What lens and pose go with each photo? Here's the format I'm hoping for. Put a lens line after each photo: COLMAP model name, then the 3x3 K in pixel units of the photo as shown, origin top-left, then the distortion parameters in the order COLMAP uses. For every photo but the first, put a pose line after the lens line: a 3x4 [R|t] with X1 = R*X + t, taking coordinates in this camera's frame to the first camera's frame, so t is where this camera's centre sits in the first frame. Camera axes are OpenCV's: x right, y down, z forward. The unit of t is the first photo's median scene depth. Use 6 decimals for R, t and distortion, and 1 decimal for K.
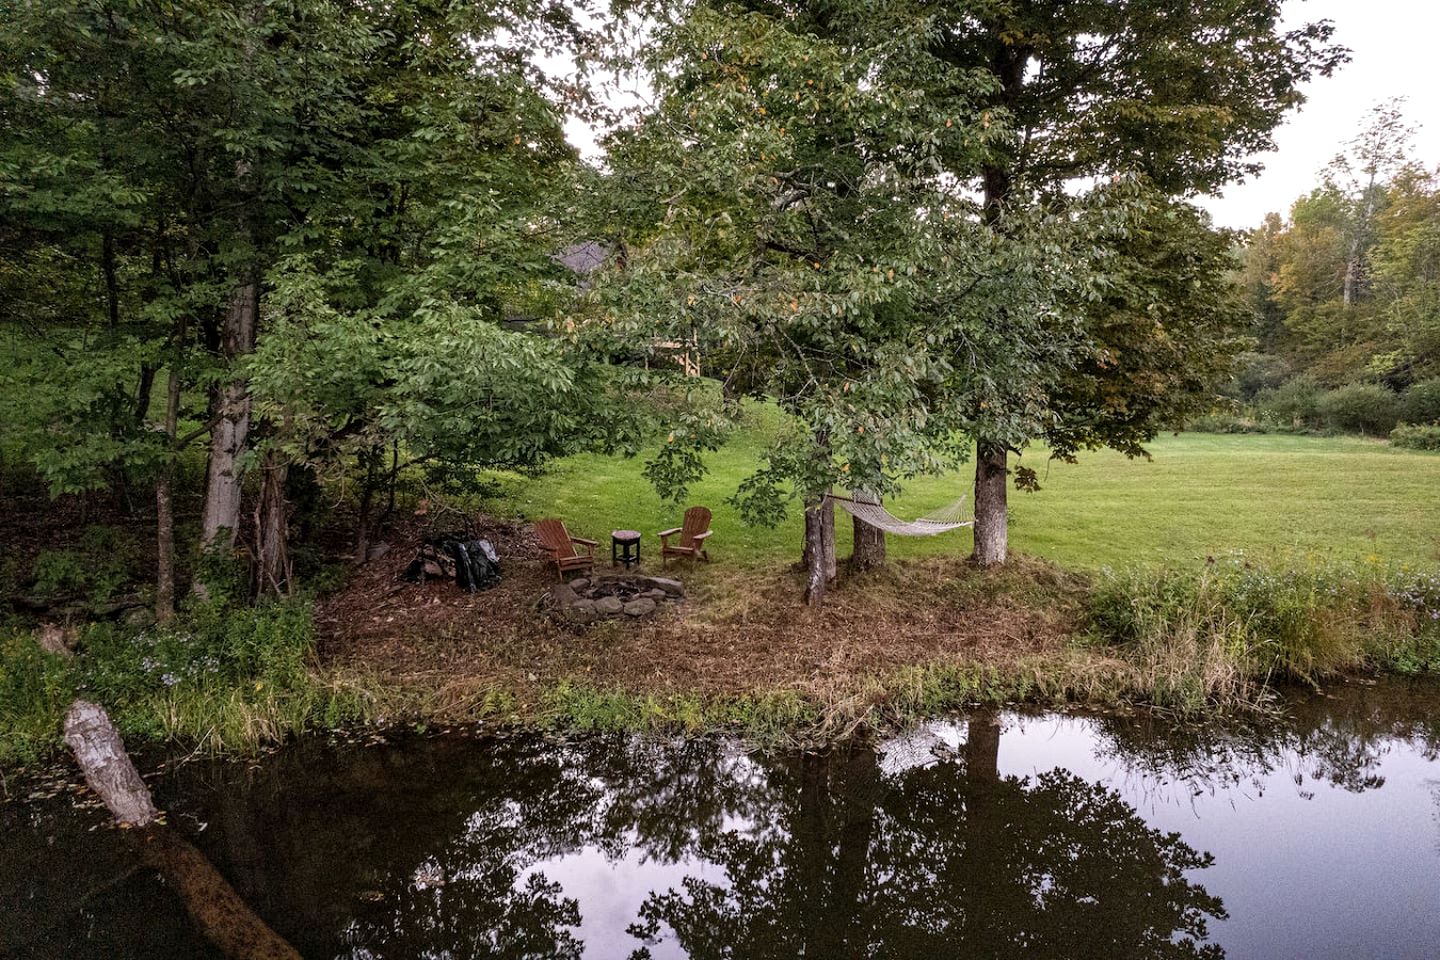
lens RADIAL K [[931.6, 0, 720.0], [0, 931.6, 480.0], [0, 0, 1]] dist [-0.040003, 0.003549]
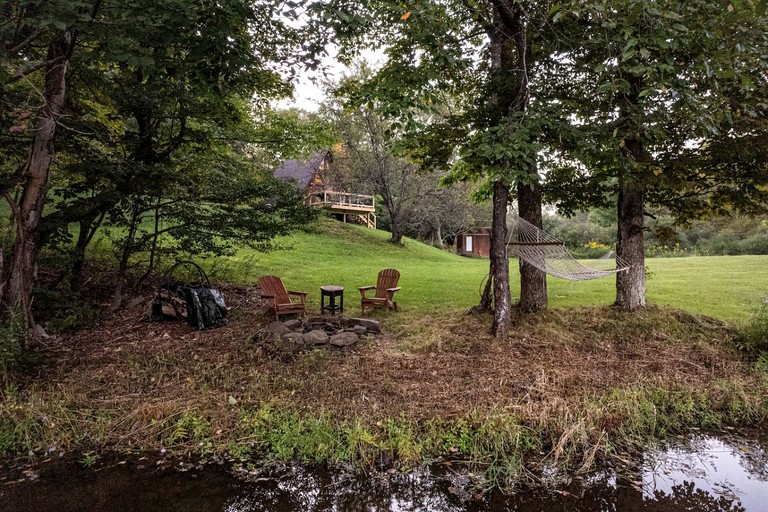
lens RADIAL K [[496.8, 0, 384.0], [0, 496.8, 256.0], [0, 0, 1]] dist [-0.040003, 0.003549]
pose [[0.999993, 0.001535, 0.003373, -0.038575], [-0.001210, 0.995536, -0.094370, 0.089160], [-0.003503, 0.094365, 0.995531, 0.382002]]
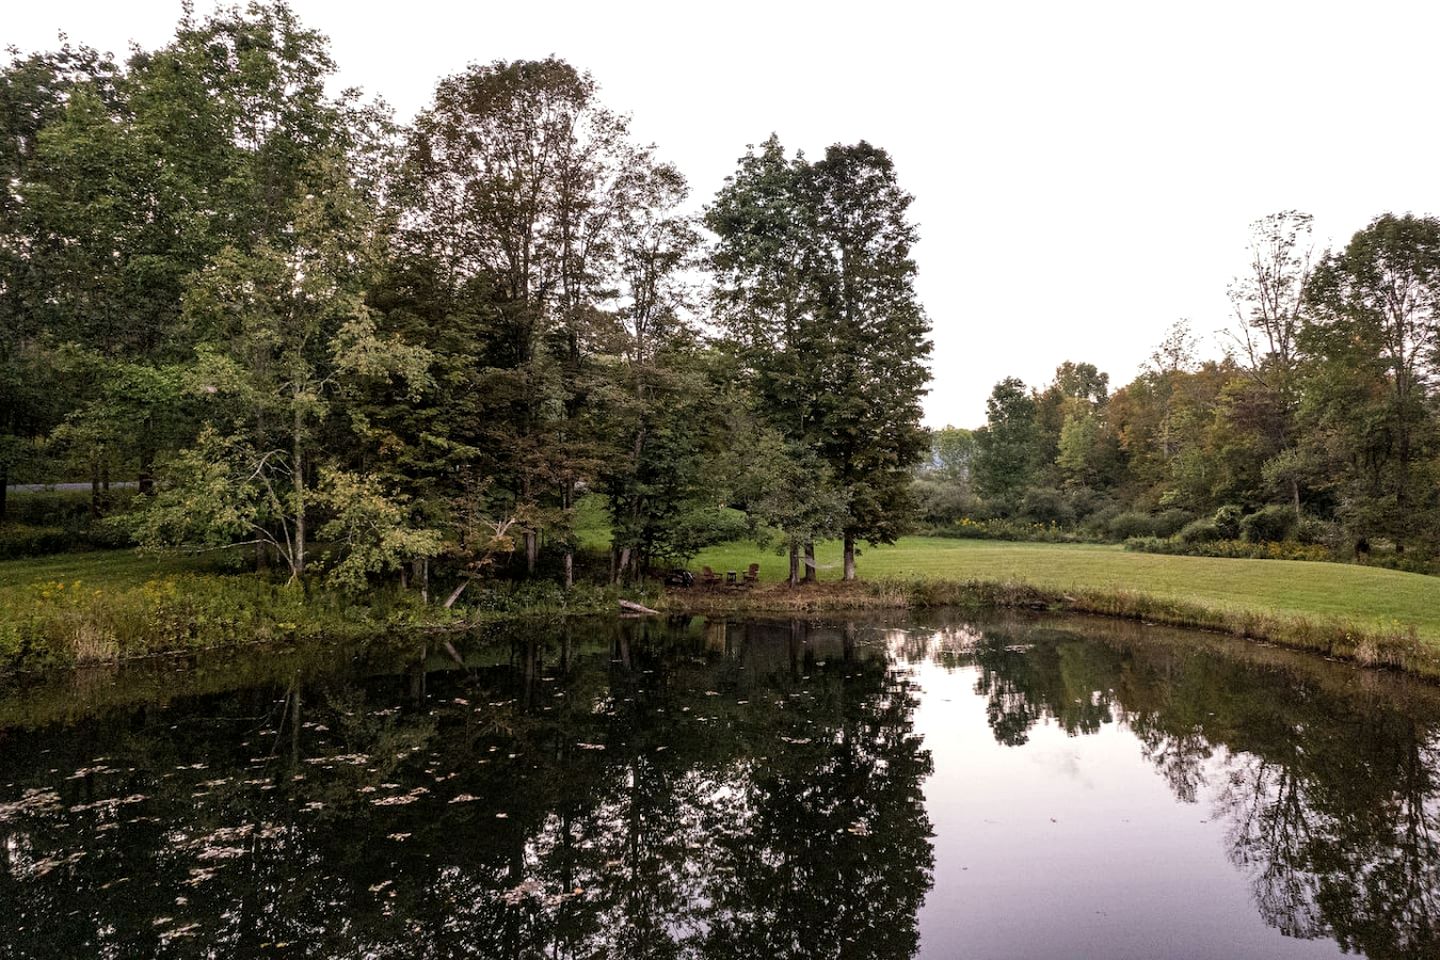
lens RADIAL K [[931.6, 0, 720.0], [0, 931.6, 480.0], [0, 0, 1]] dist [-0.040003, 0.003549]
pose [[0.999922, 0.004698, 0.011582, -0.198023], [-0.003255, 0.992575, -0.121591, 0.148978], [-0.012068, 0.121544, 0.992513, -2.320479]]
